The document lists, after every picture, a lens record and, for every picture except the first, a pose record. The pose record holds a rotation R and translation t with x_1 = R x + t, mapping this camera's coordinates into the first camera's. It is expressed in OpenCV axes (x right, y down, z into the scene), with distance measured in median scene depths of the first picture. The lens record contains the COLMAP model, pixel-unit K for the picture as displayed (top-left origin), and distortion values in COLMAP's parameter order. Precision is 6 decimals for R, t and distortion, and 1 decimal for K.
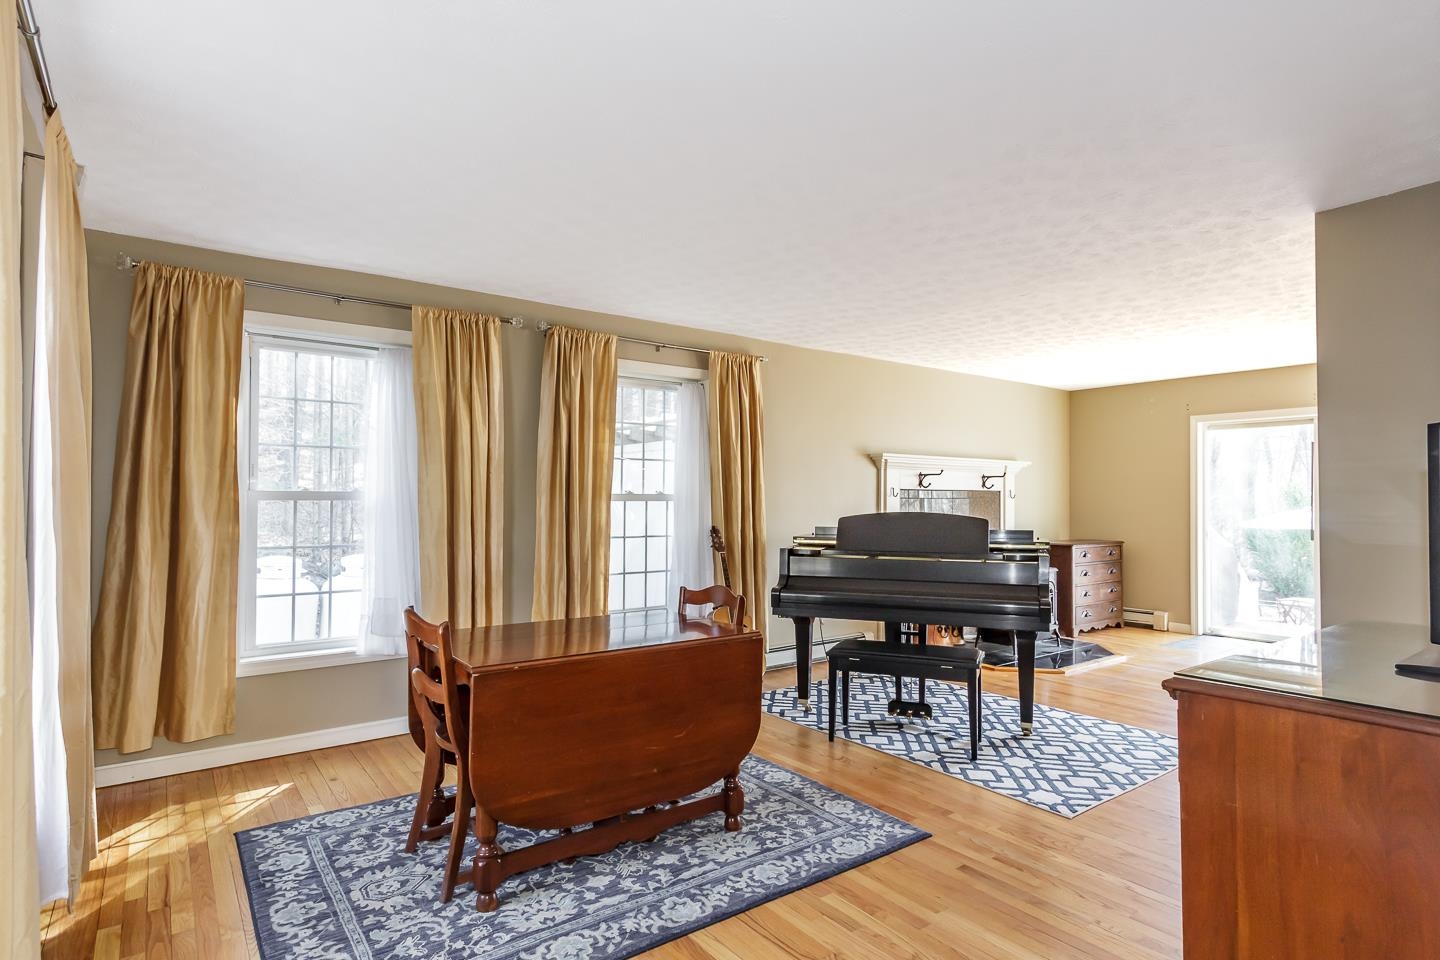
lens RADIAL K [[727.3, 0, 681.8], [0, 727.3, 496.0], [0, 0, 1]] dist [0.007578, -0.002255]
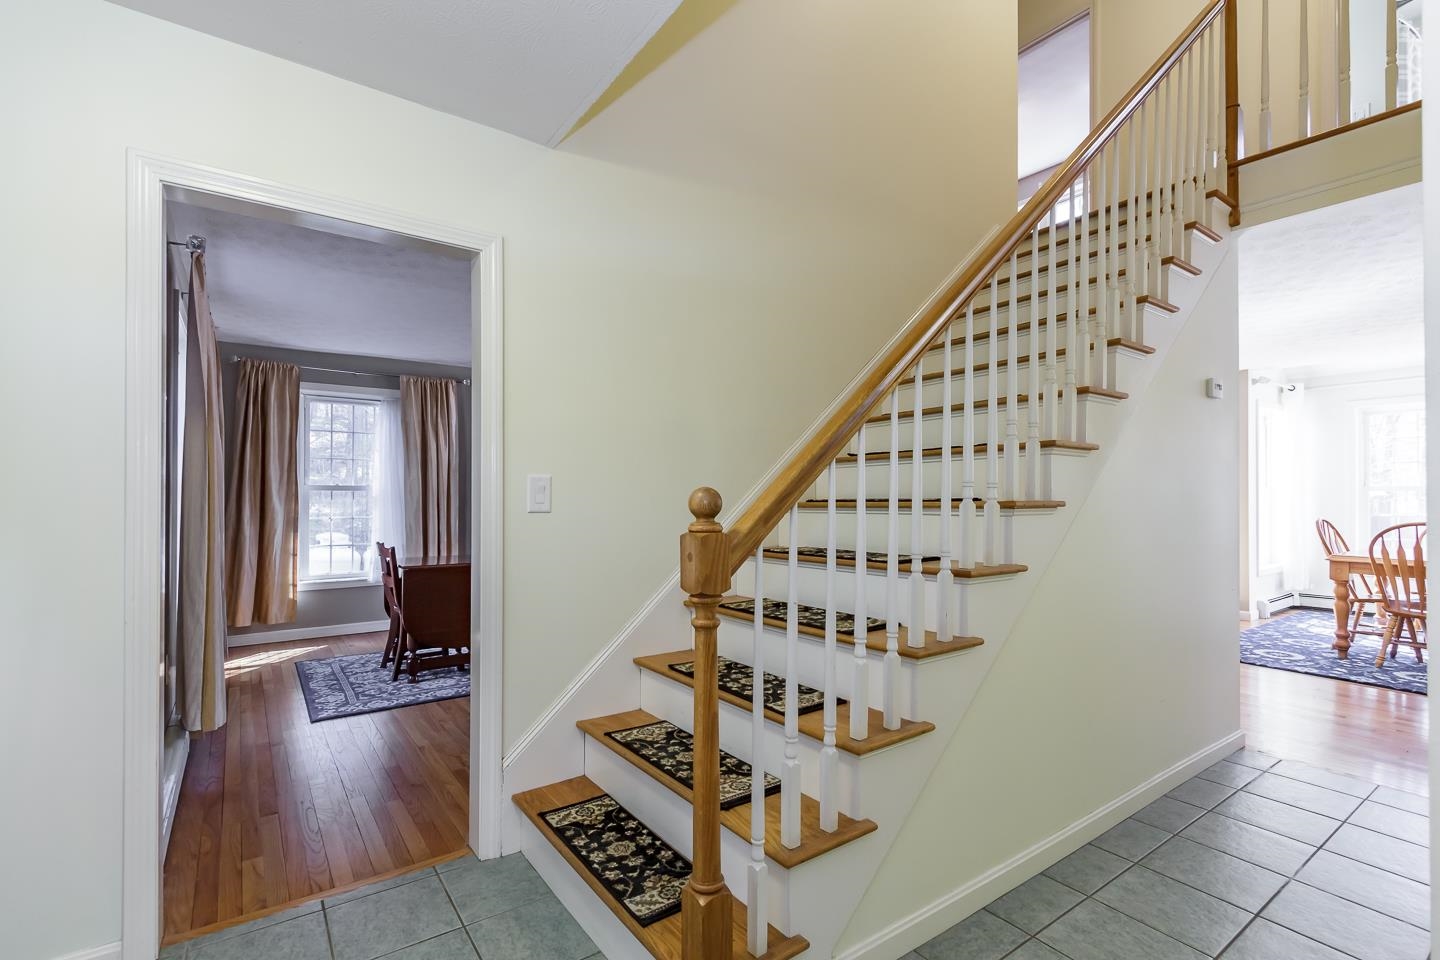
lens RADIAL K [[667.7, 0, 721.9], [0, 667.7, 492.3], [0, 0, 1]] dist [-0.000820, -0.000570]
pose [[0.999982, 0.001565, 0.005855, 0.417235], [-0.001623, 0.999950, 0.009854, -0.006573], [-0.005839, -0.009864, 0.999934, -0.633169]]
